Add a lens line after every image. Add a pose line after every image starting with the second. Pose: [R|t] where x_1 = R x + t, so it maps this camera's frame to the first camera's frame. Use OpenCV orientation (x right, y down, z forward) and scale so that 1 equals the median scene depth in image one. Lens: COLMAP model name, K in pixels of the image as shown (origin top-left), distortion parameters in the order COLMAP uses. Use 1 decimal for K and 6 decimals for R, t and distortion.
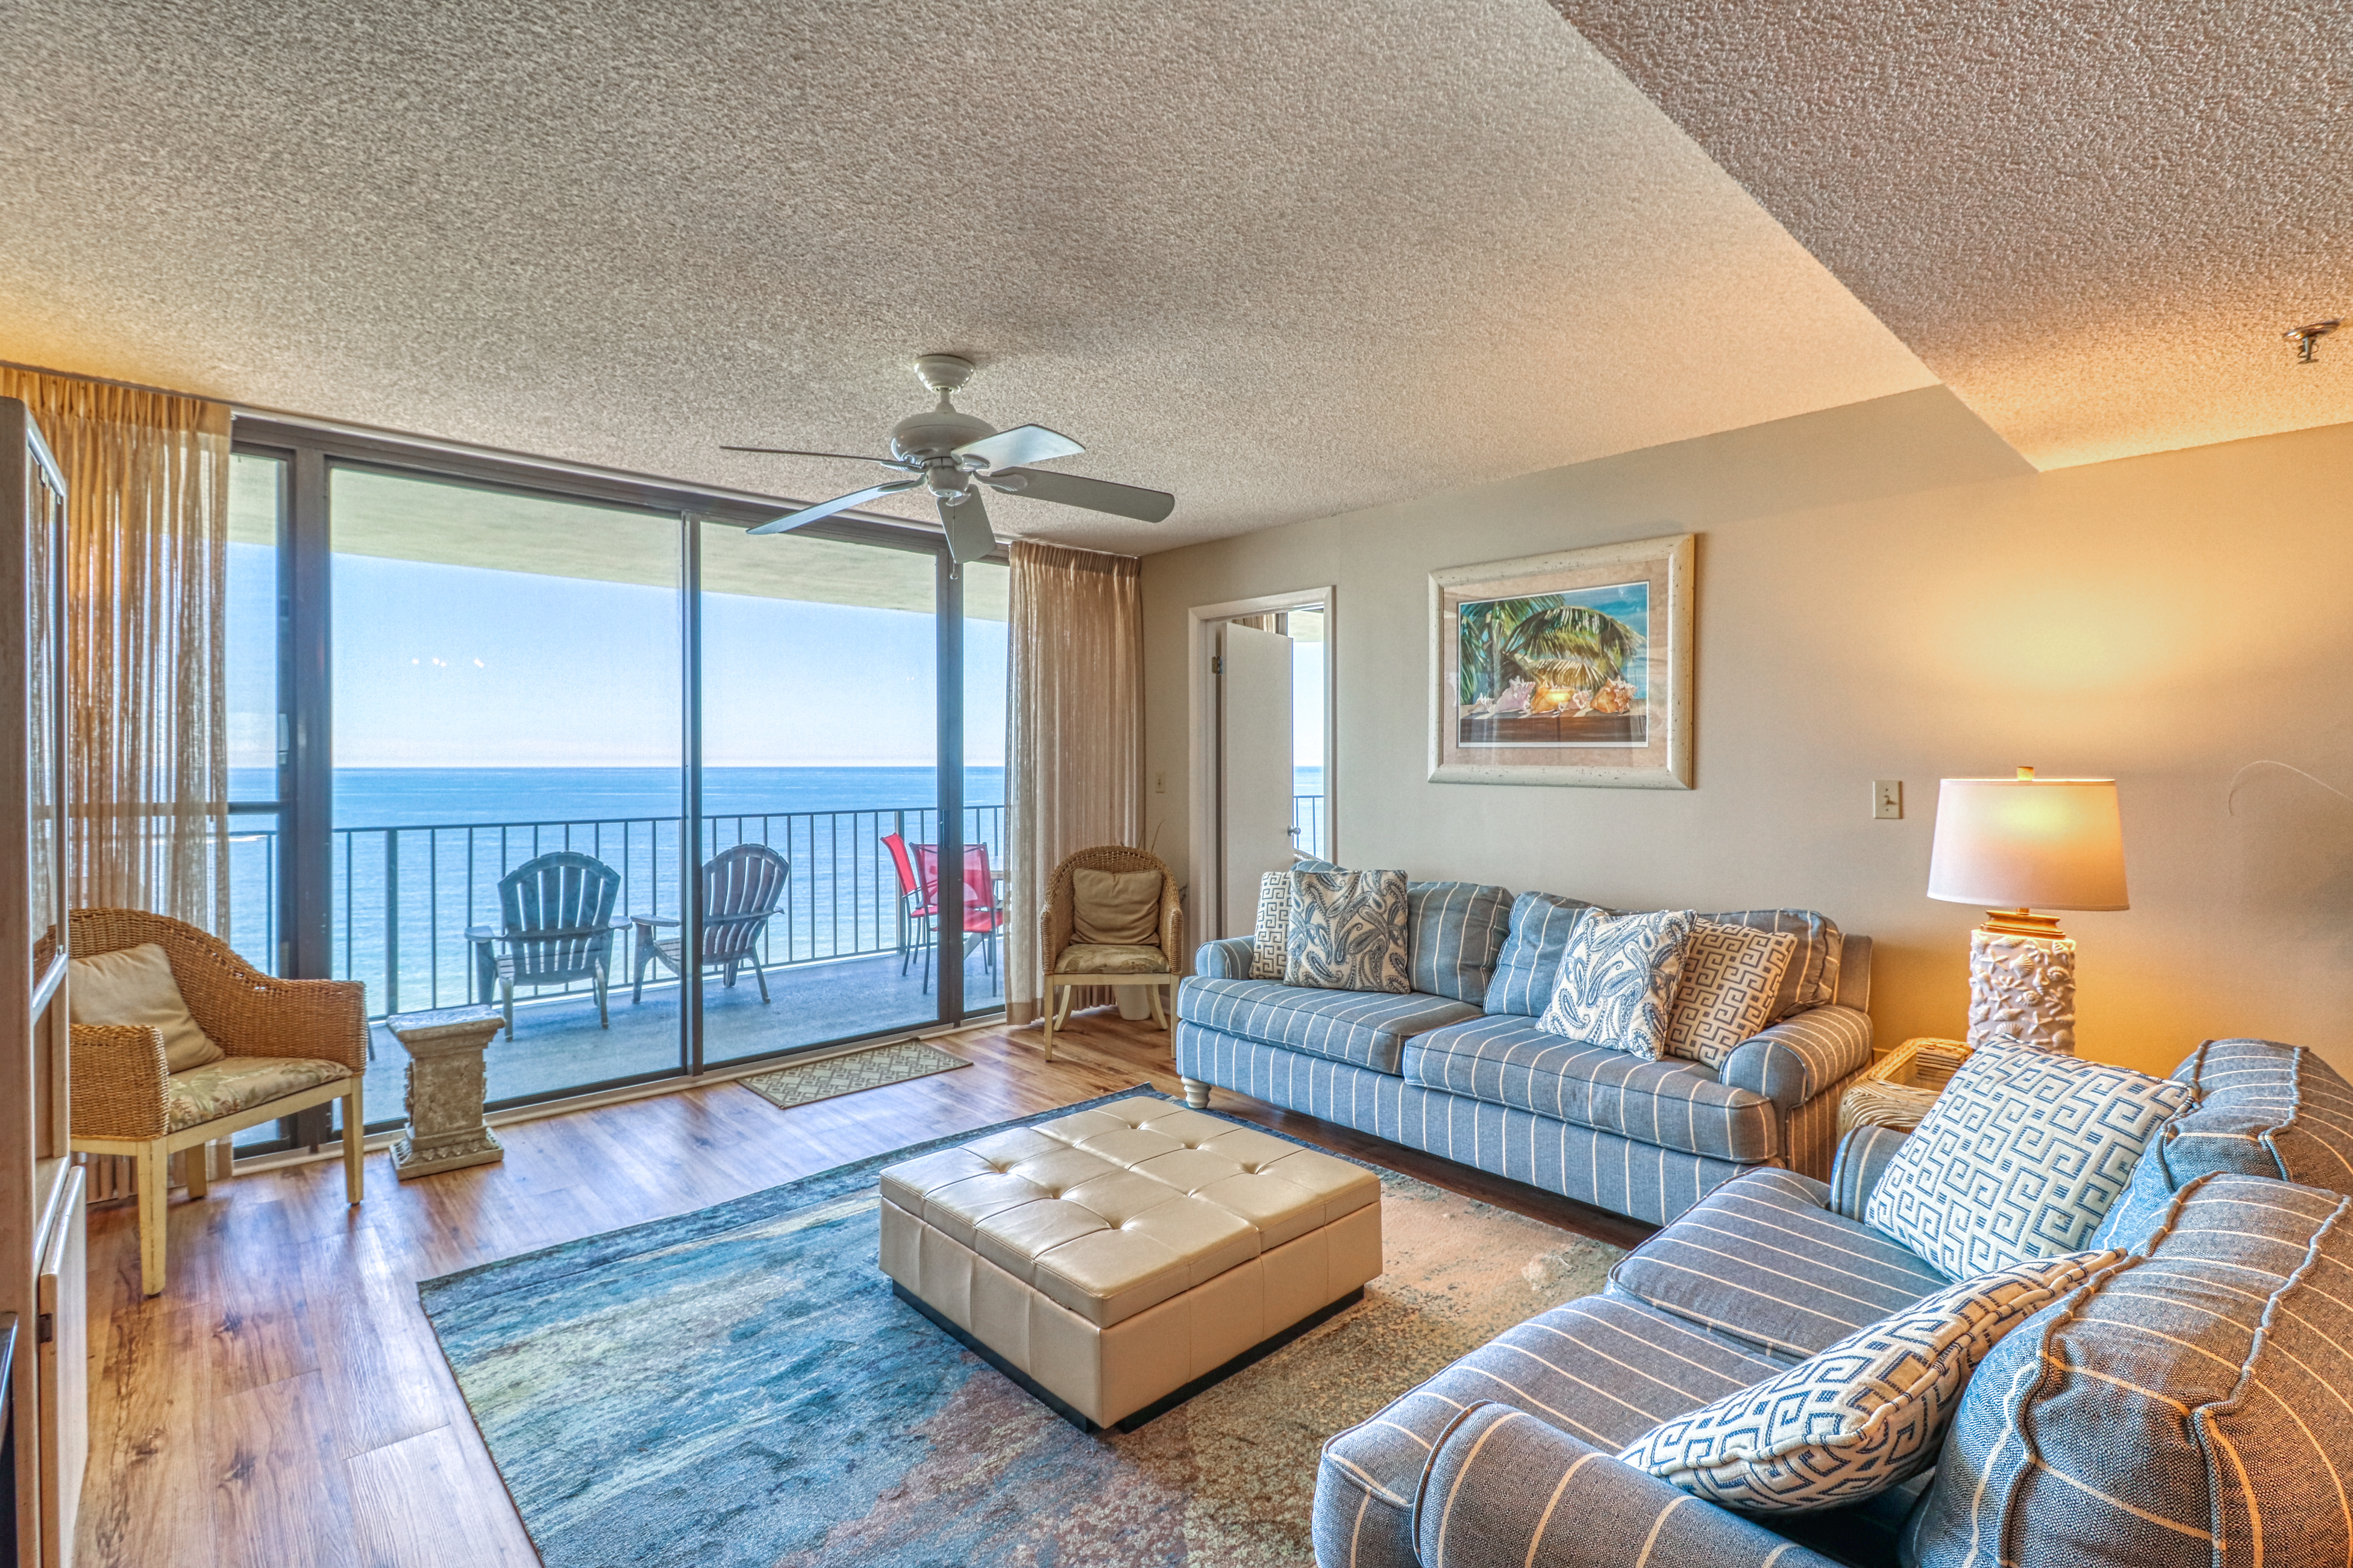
lens RADIAL K [[1078.1, 0, 1140.5], [0, 1078.1, 759.0], [0, 0, 1]] dist [-0.002807, -0.002688]
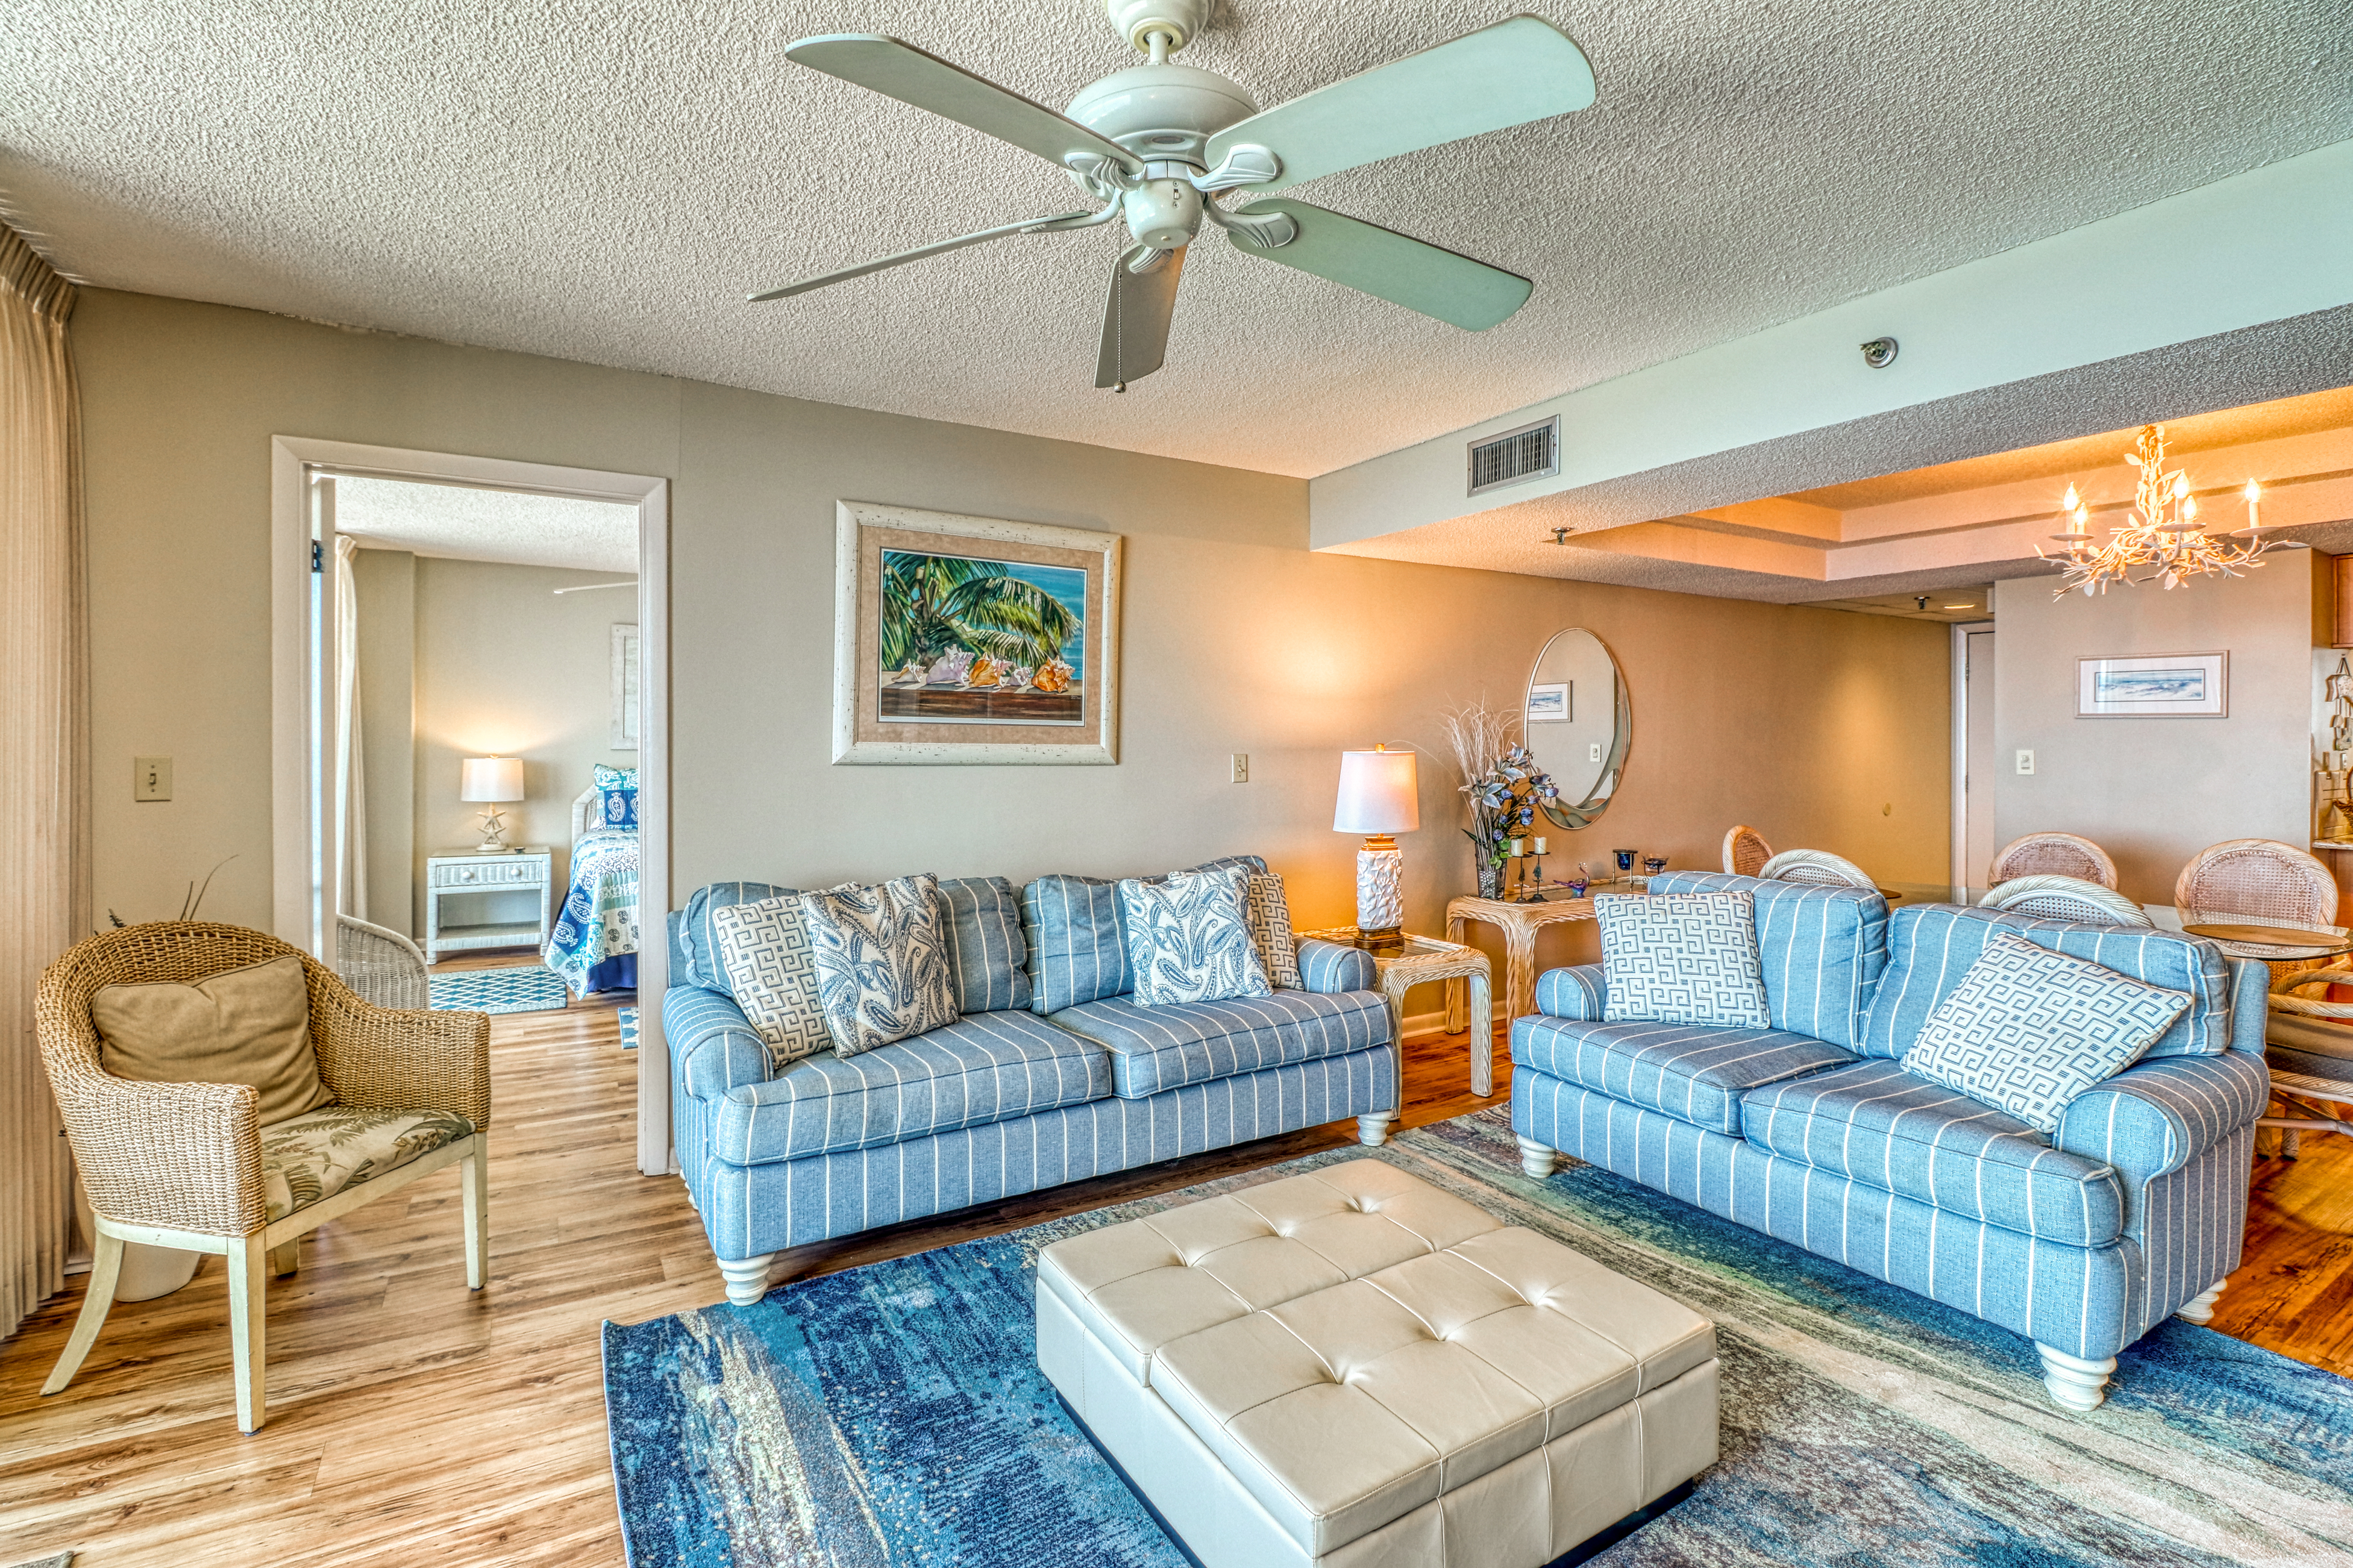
lens RADIAL K [[1078.1, 0, 1171.4], [0, 1078.1, 760.8], [0, 0, 1]] dist [-0.002807, -0.002688]
pose [[0.177614, -0.013333, 0.984010, -0.530049], [-0.002103, 0.999901, 0.013928, 0.007870], [-0.984098, -0.004543, 0.177568, 0.692686]]
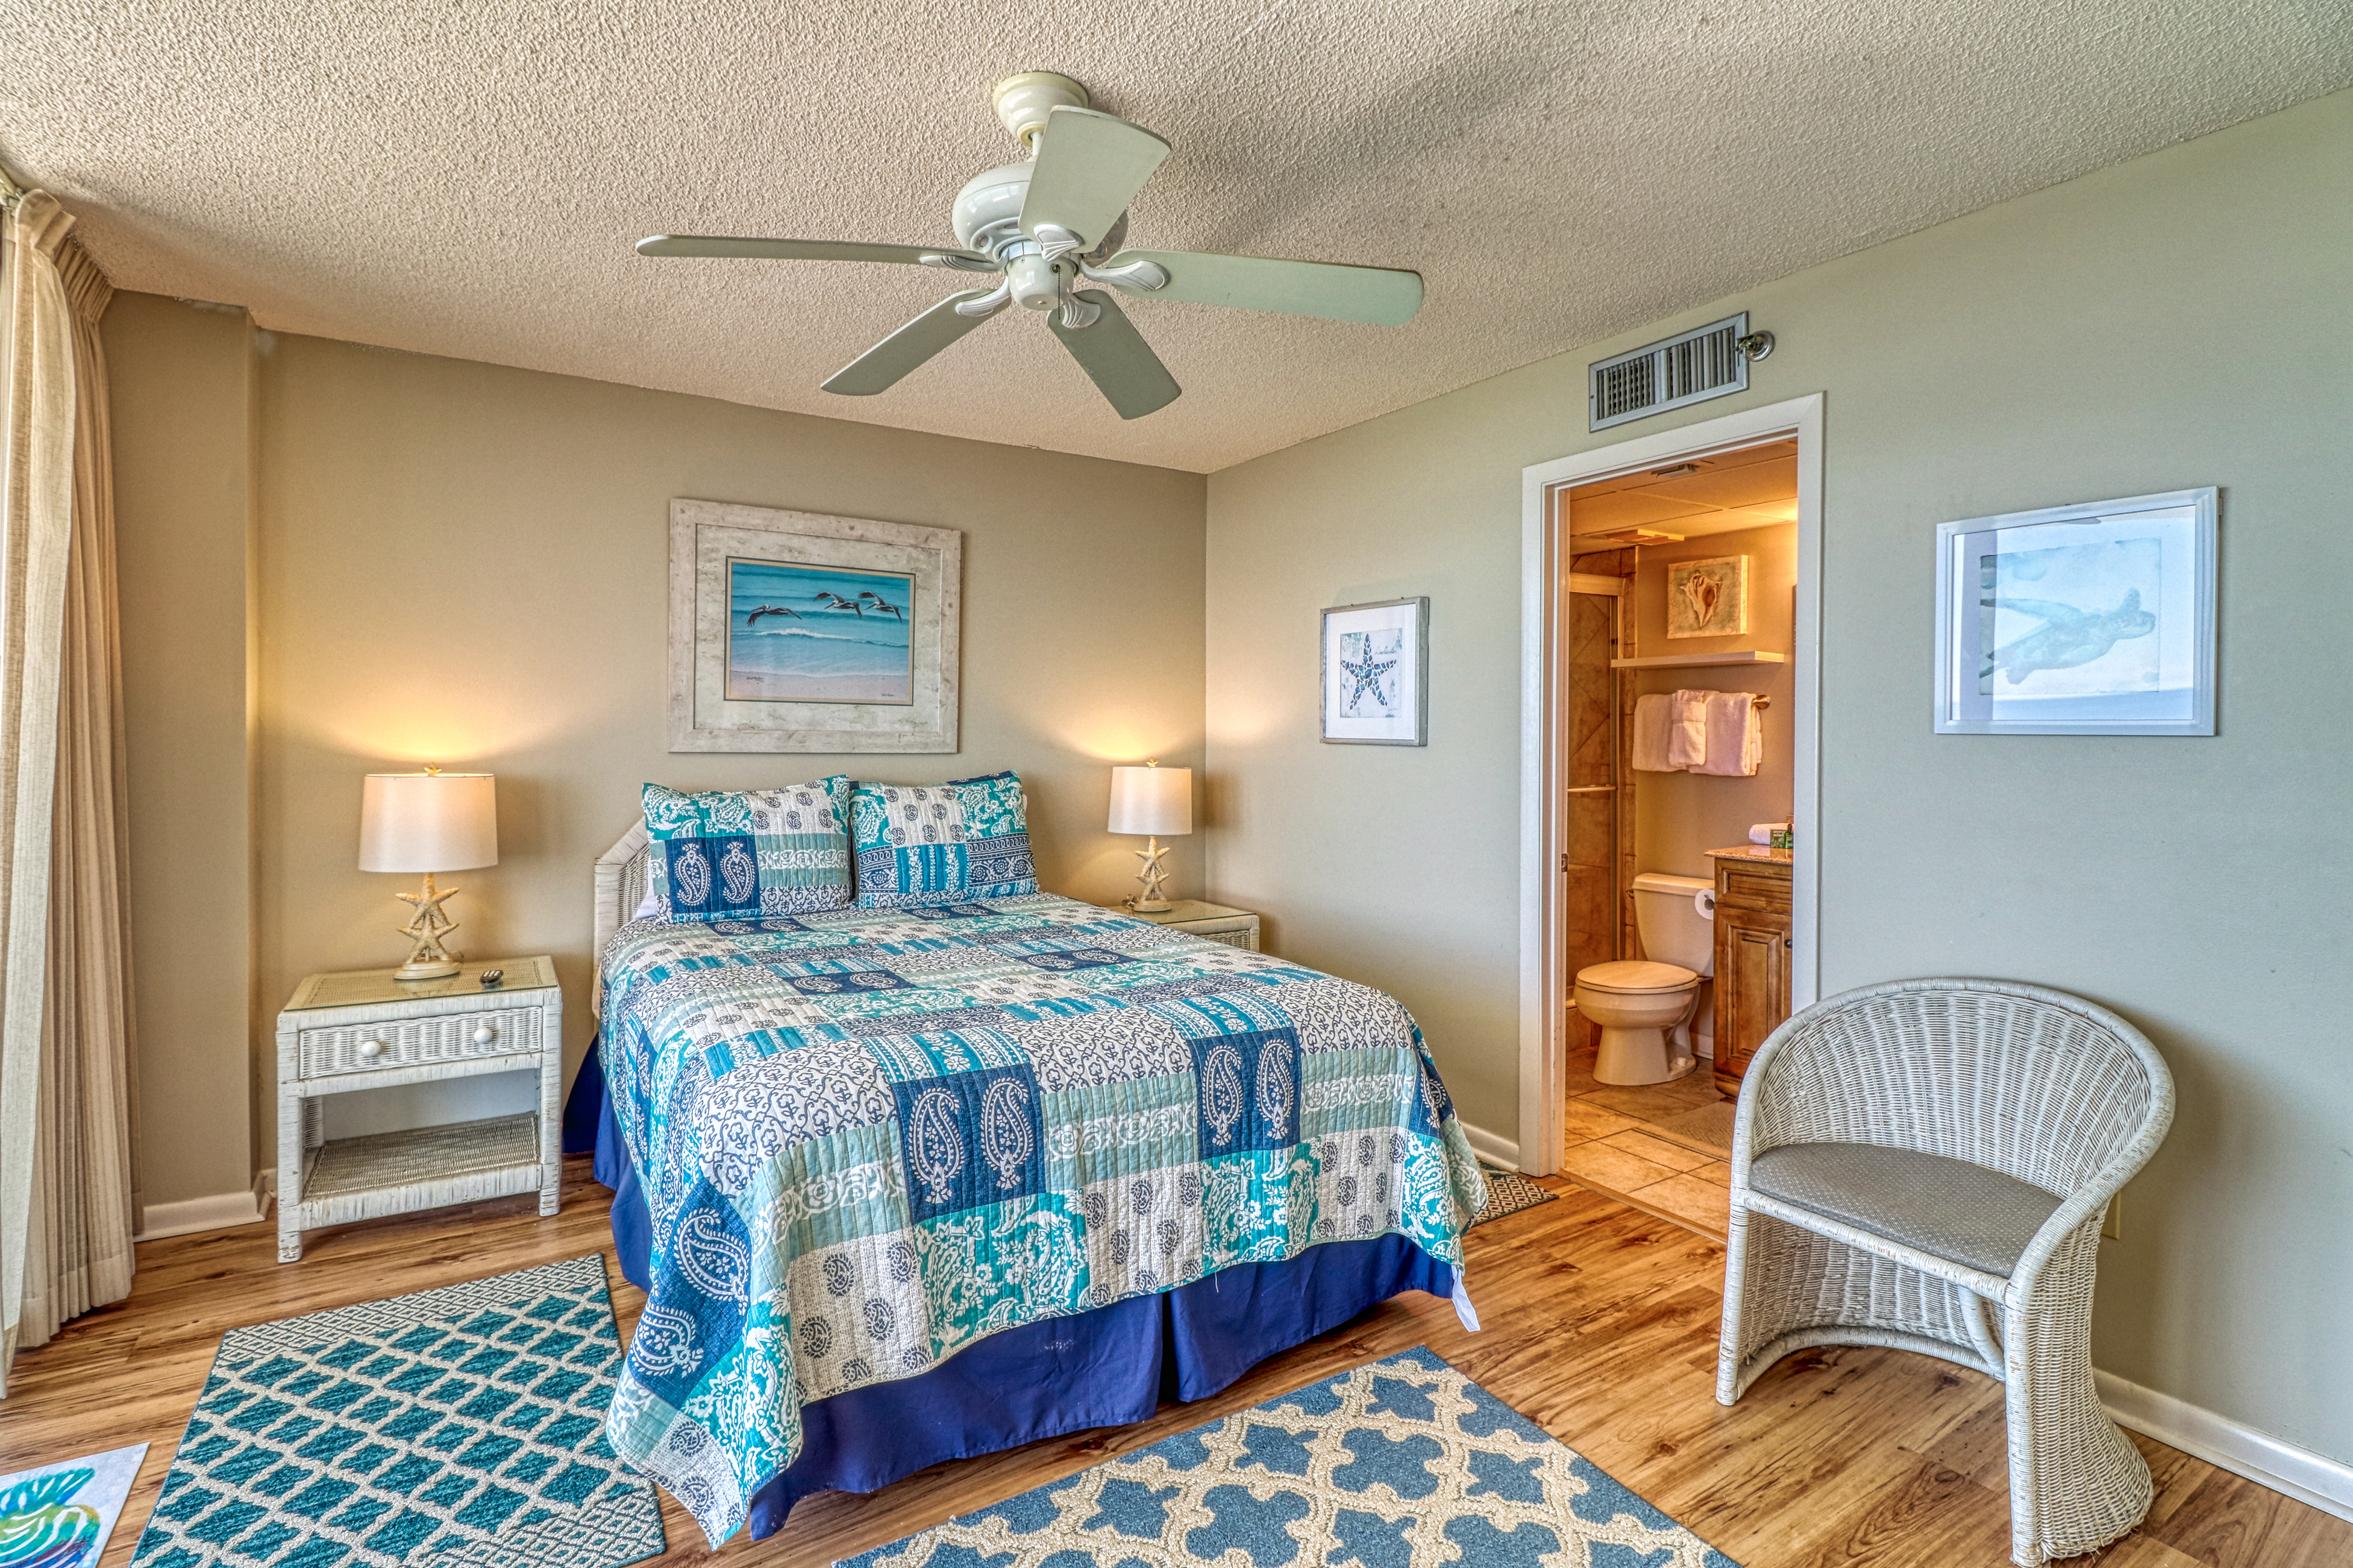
lens RADIAL K [[1078.1, 0, 1121.3], [0, 1078.1, 741.6], [0, 0, 1]] dist [-0.002807, -0.002688]
pose [[0.163035, -0.011536, 0.986553, -0.197914], [0.004165, 0.999931, 0.011004, 0.004306], [-0.986612, 0.002315, 0.163071, 0.999638]]
